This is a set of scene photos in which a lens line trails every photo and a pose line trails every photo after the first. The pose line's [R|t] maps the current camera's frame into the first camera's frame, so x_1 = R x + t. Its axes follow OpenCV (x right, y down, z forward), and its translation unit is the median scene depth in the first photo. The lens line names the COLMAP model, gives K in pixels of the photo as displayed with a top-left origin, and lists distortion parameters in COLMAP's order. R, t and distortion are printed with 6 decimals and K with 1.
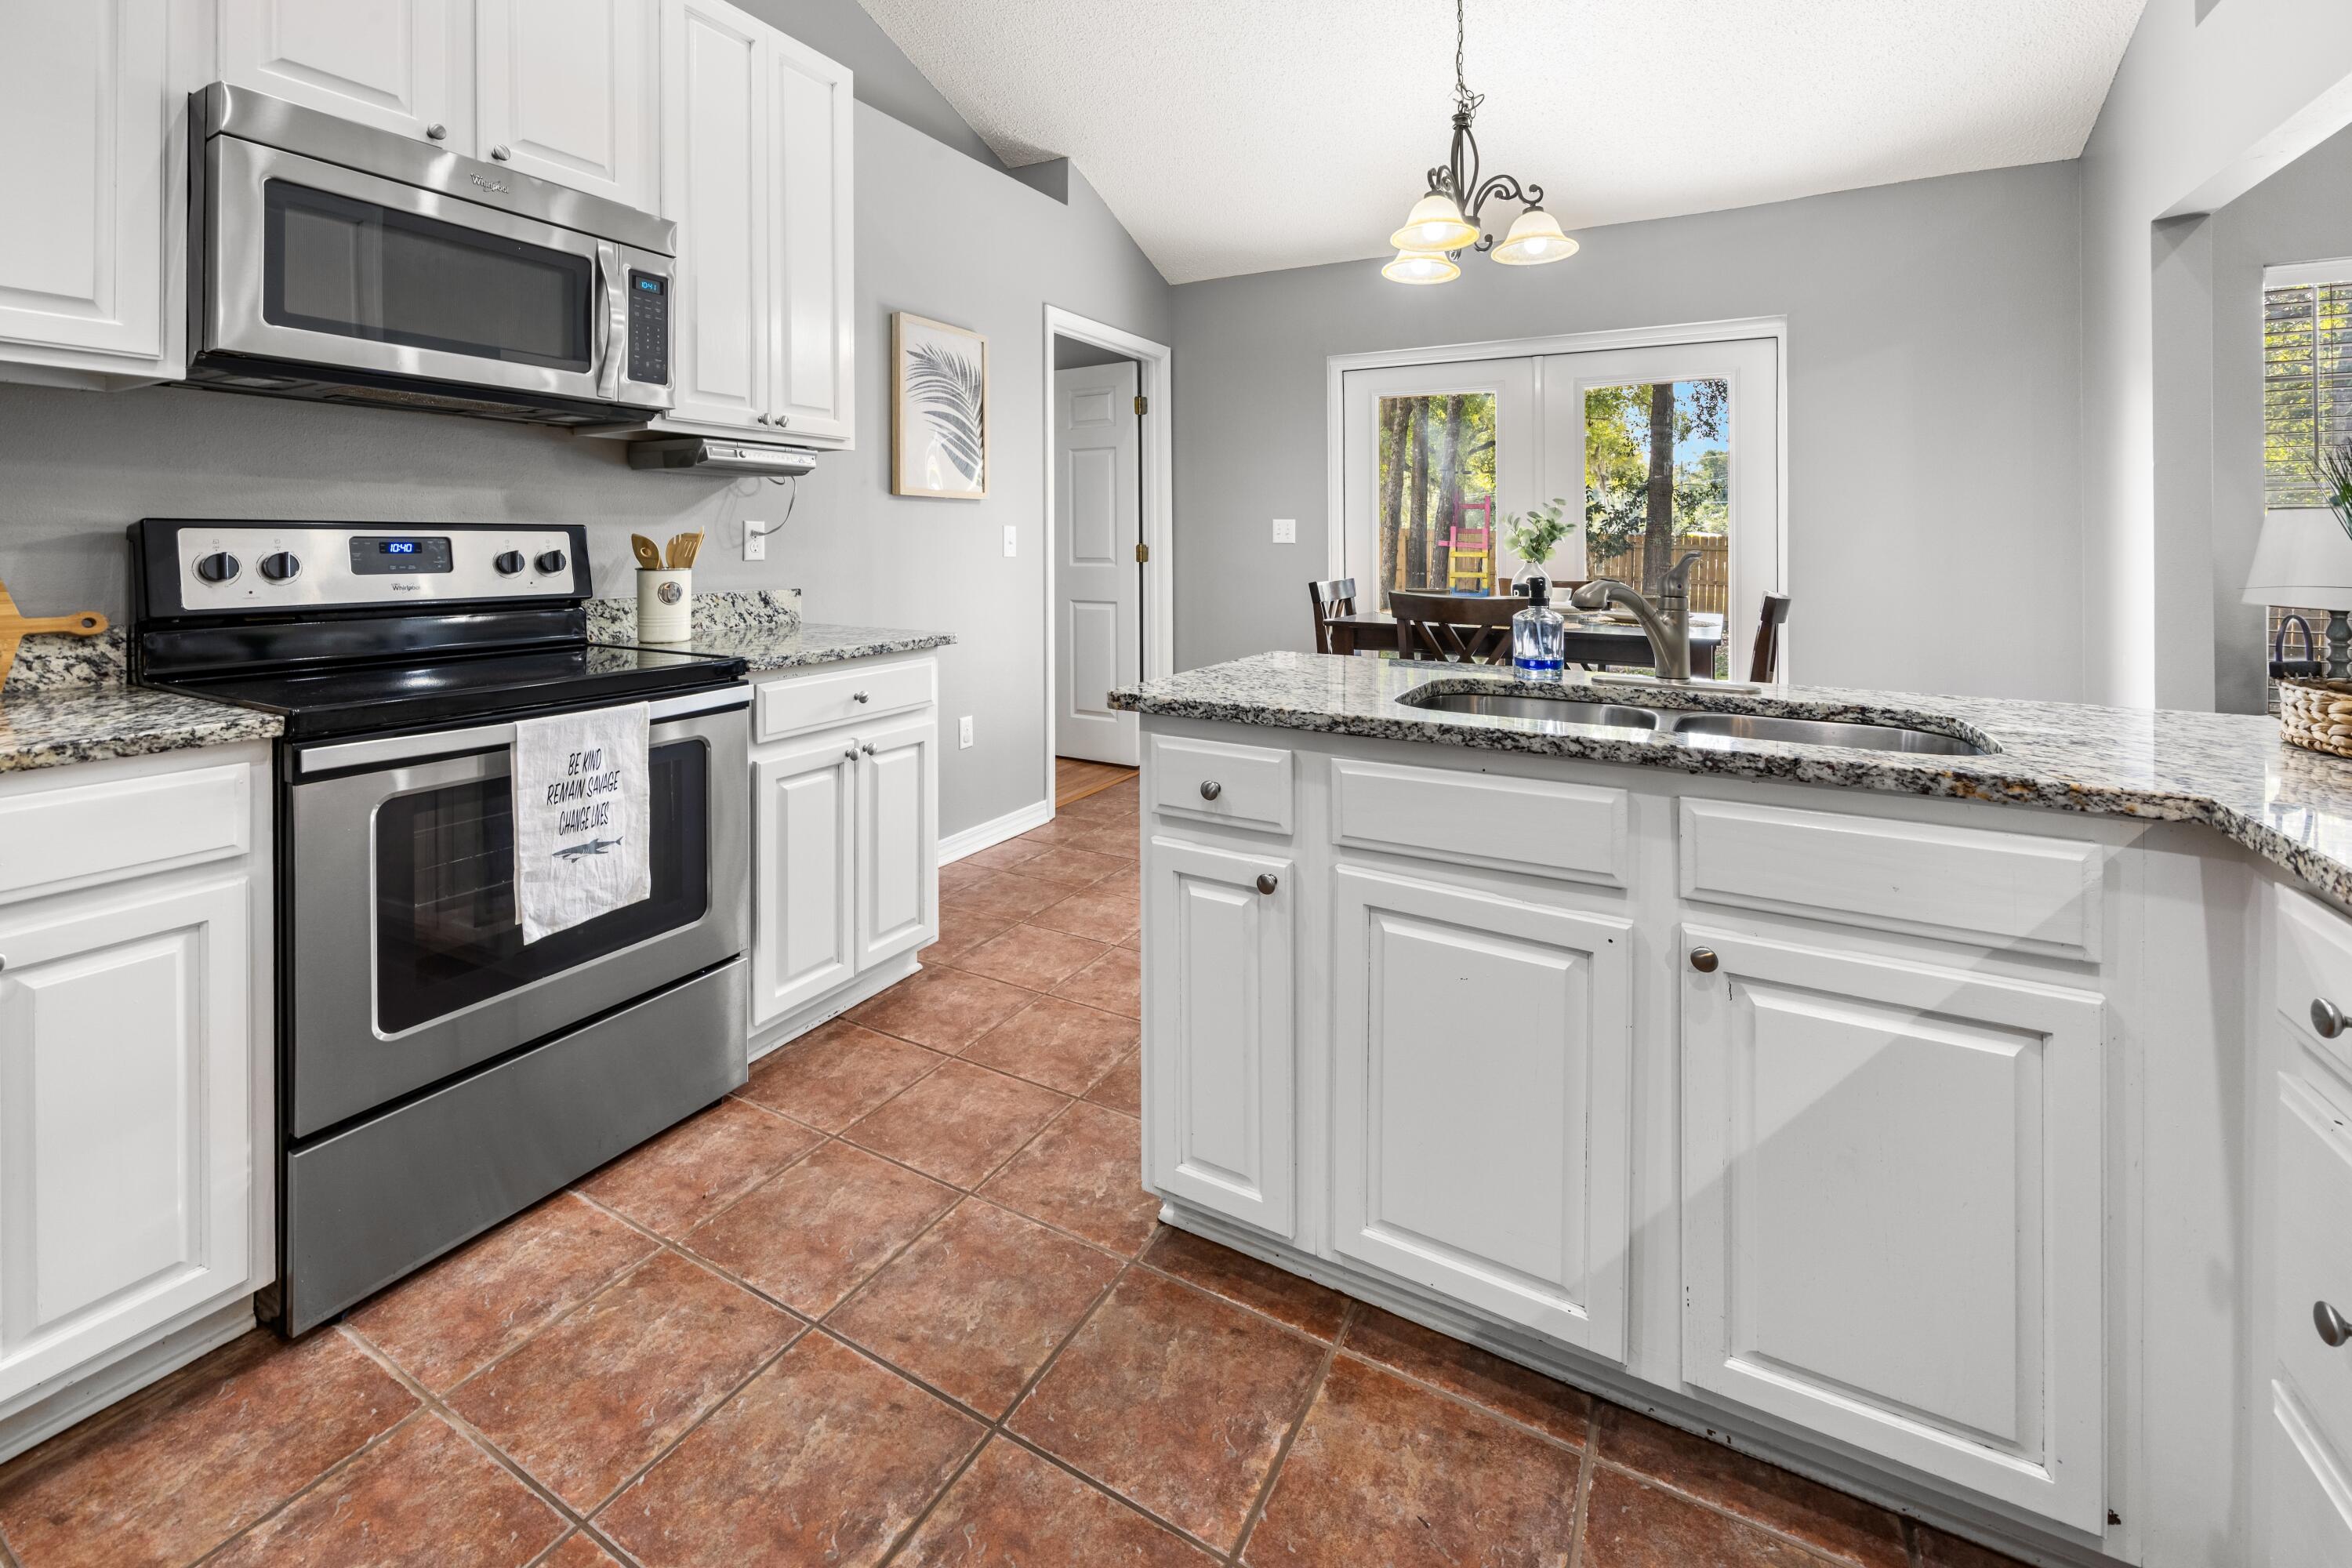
lens RADIAL K [[995.6, 0, 1158.0], [0, 995.6, 518.9], [0, 0, 1]] dist [-0.001675, -0.000311]
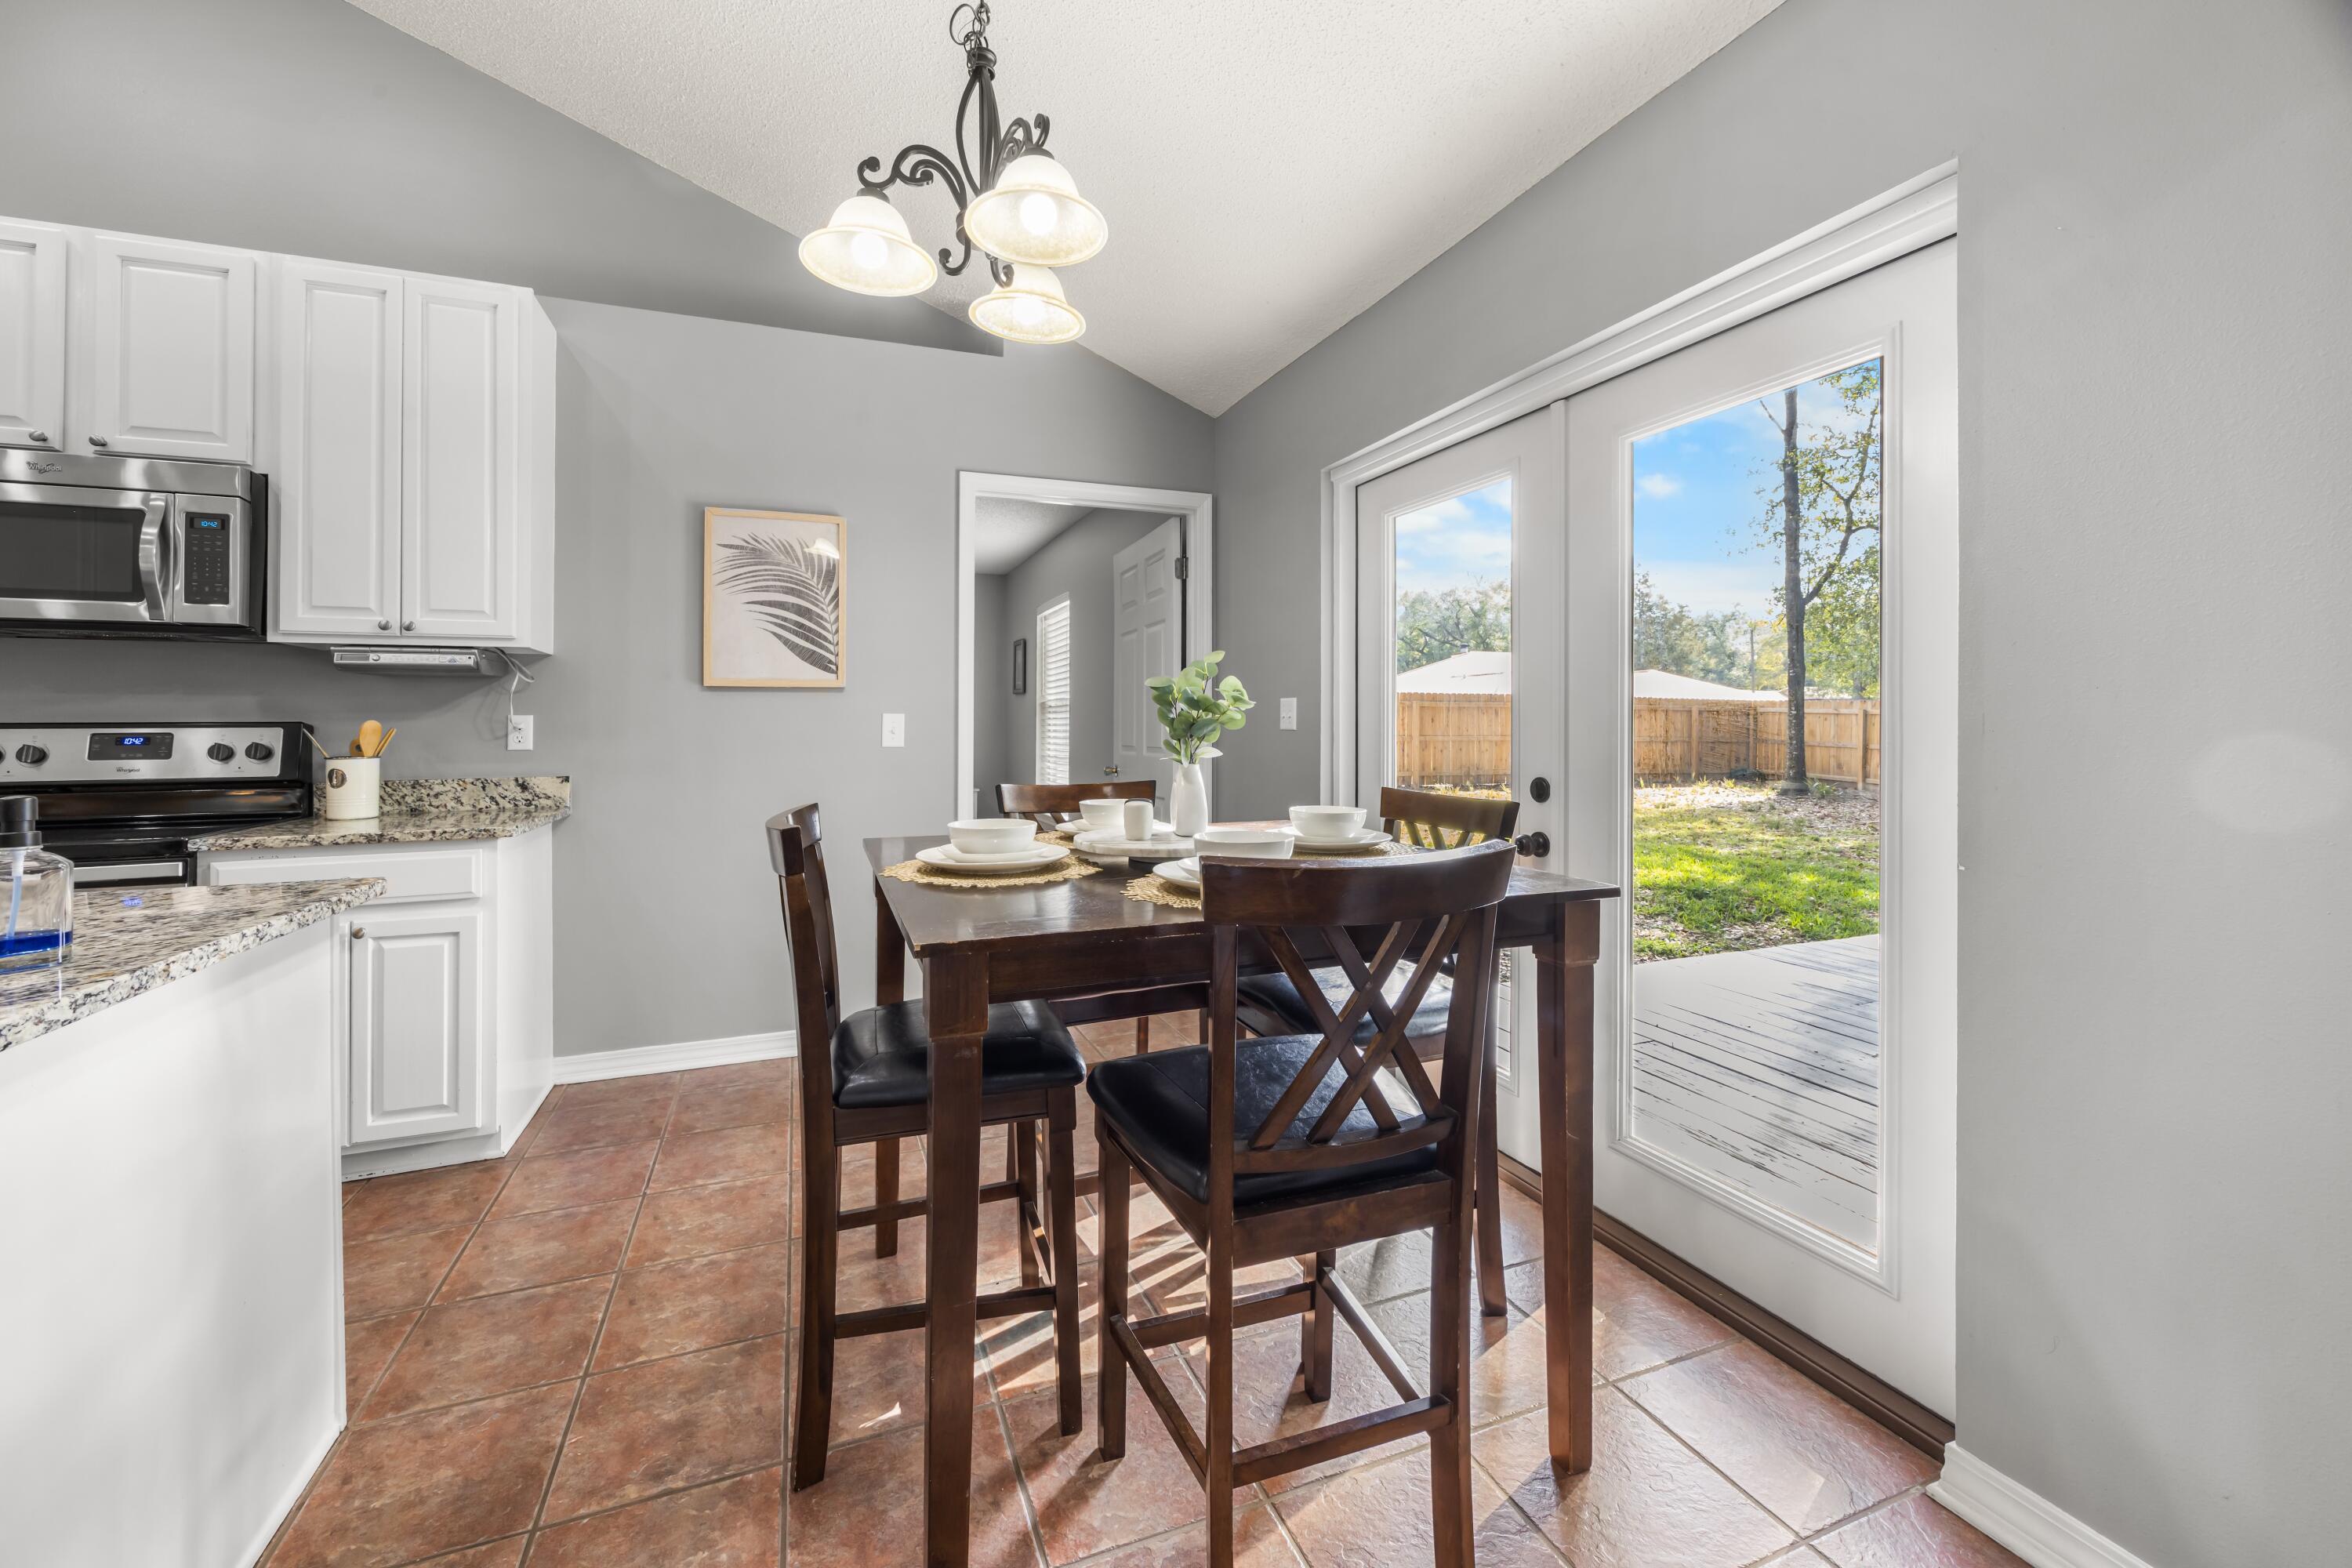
lens RADIAL K [[895.9, 0, 1130.5], [0, 895.9, 709.6], [0, 0, 1]] dist [-0.005944, 0.000231]
pose [[0.756061, -0.024774, -0.654032, 0.914241], [0.025623, 0.999638, -0.008245, 0.025411], [0.654000, -0.010525, 0.756422, 0.802449]]
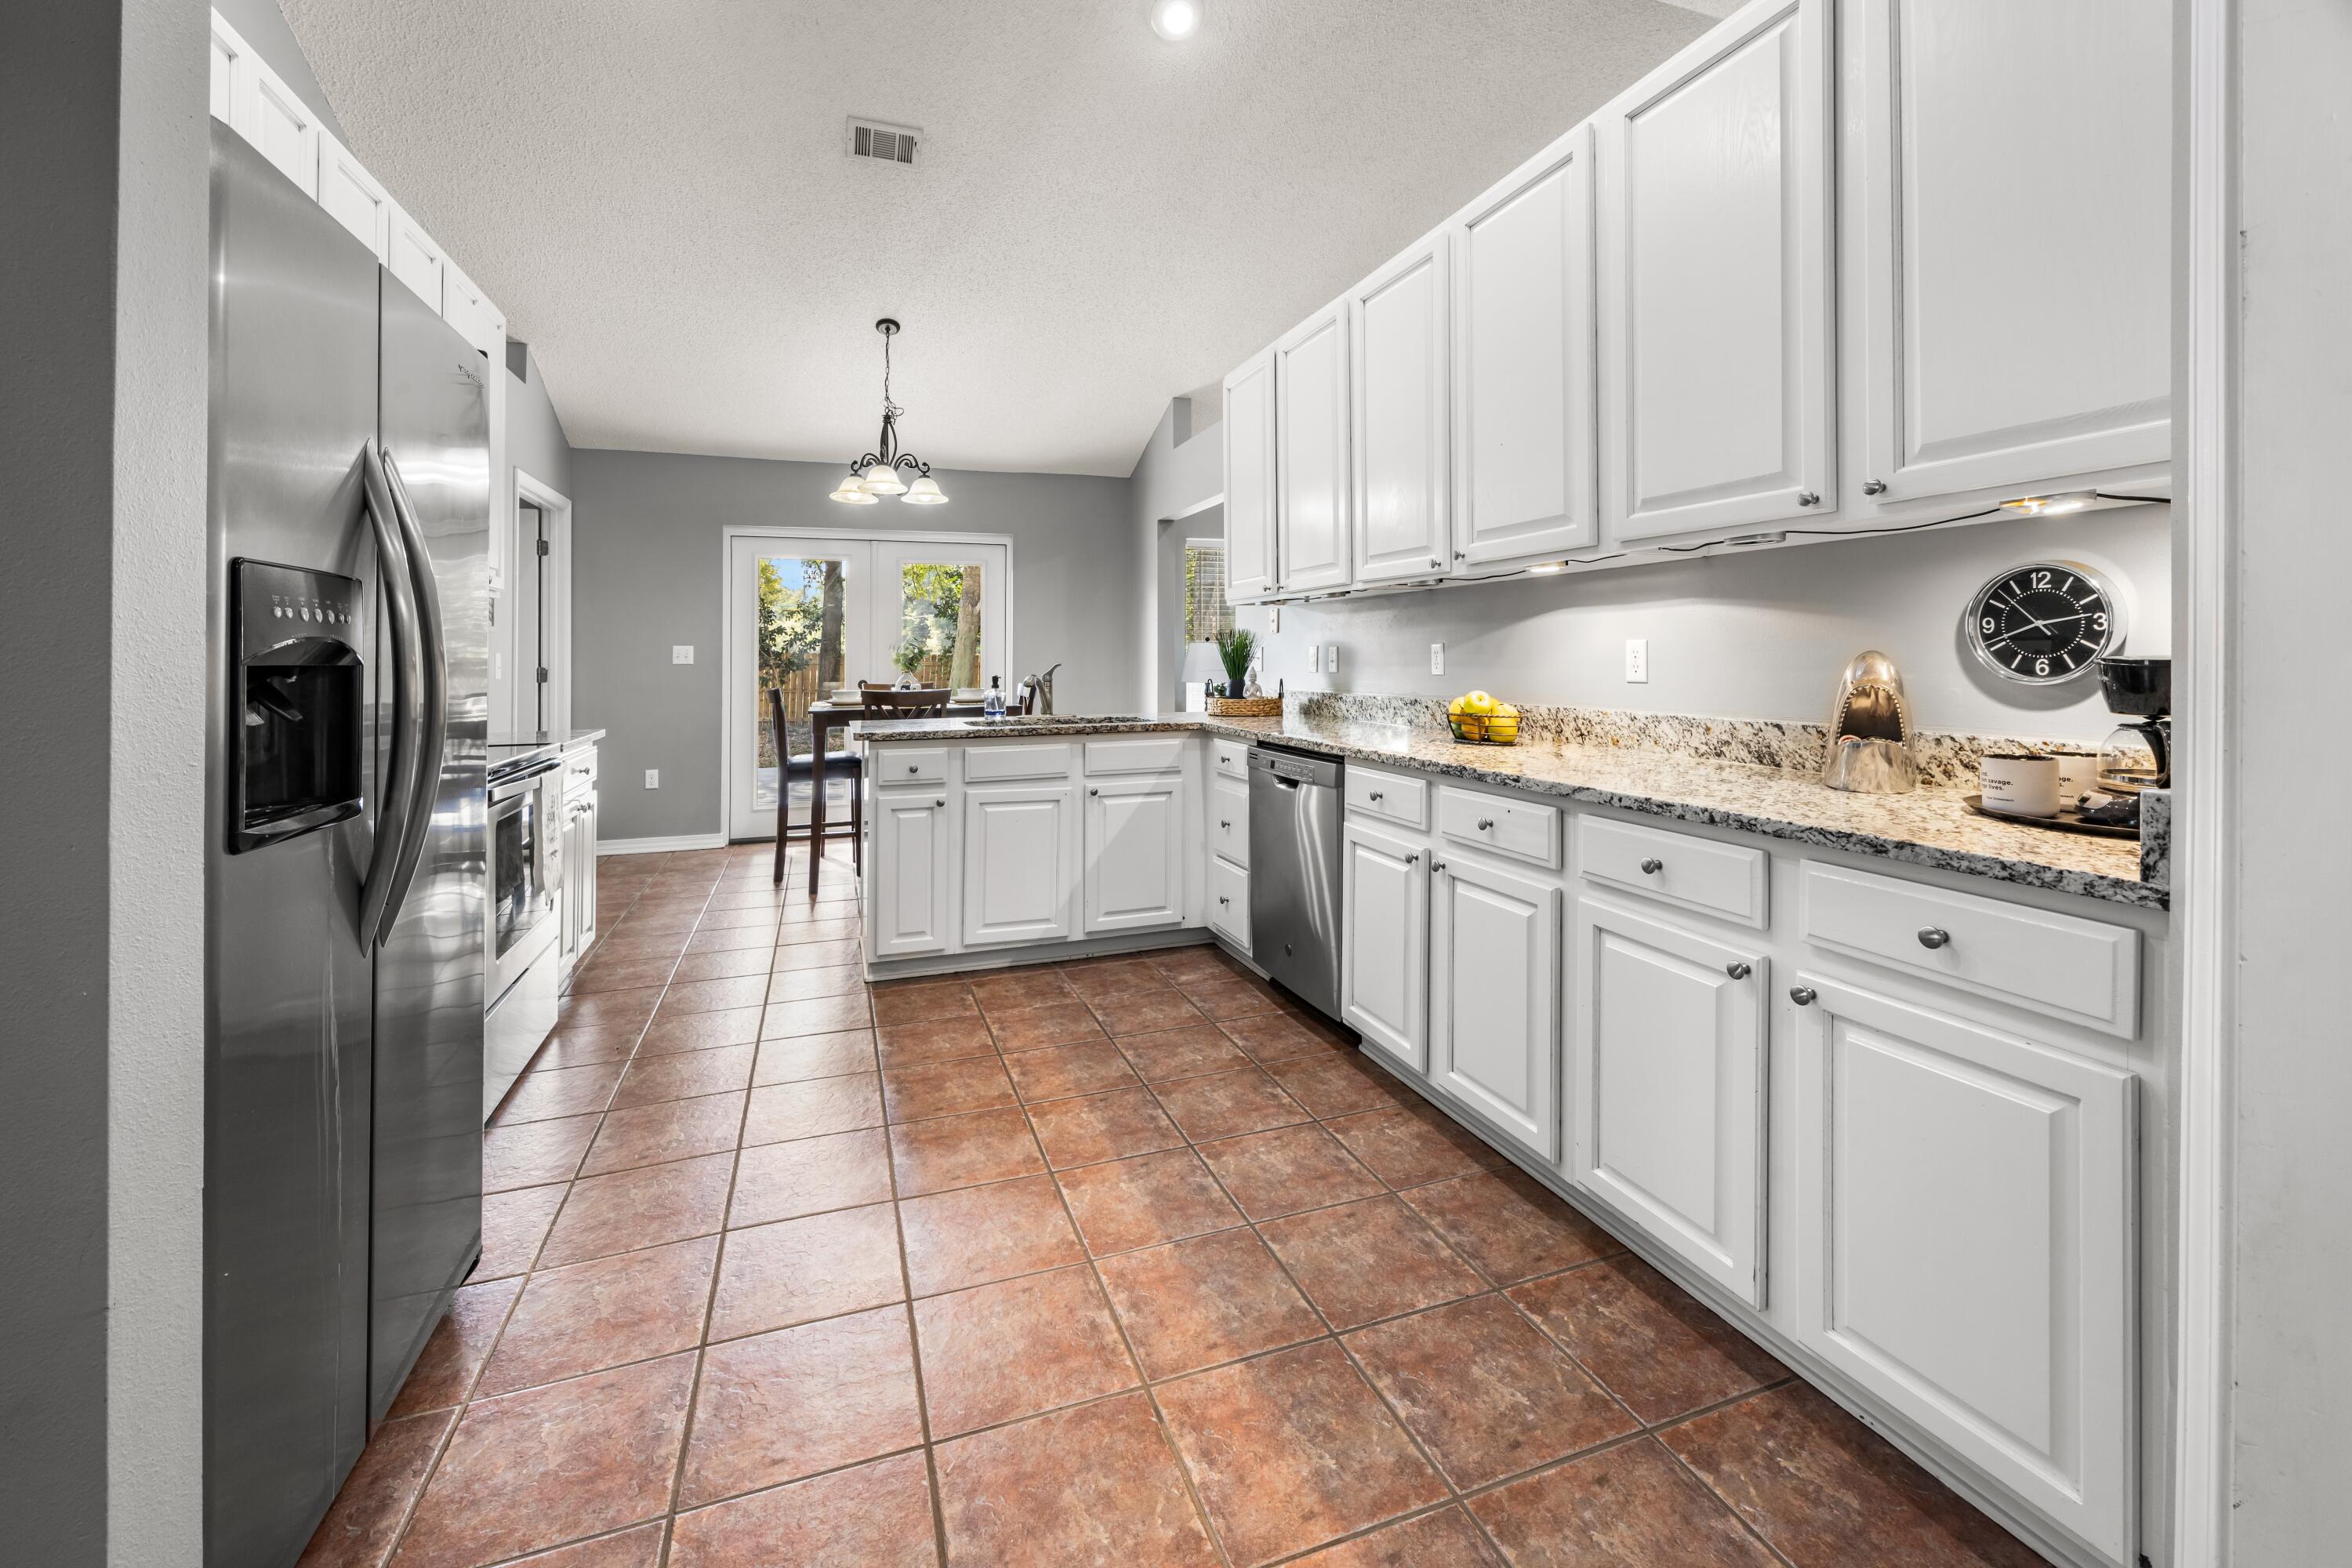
lens RADIAL K [[953.4, 0, 1167.0], [0, 953.4, 659.4], [0, 0, 1]] dist [-0.000558, 0.000584]
pose [[0.656273, -0.013886, 0.754395, -0.778040], [-0.003374, 0.999767, 0.021338, -0.021181], [-0.754516, -0.016549, 0.656073, -0.569370]]
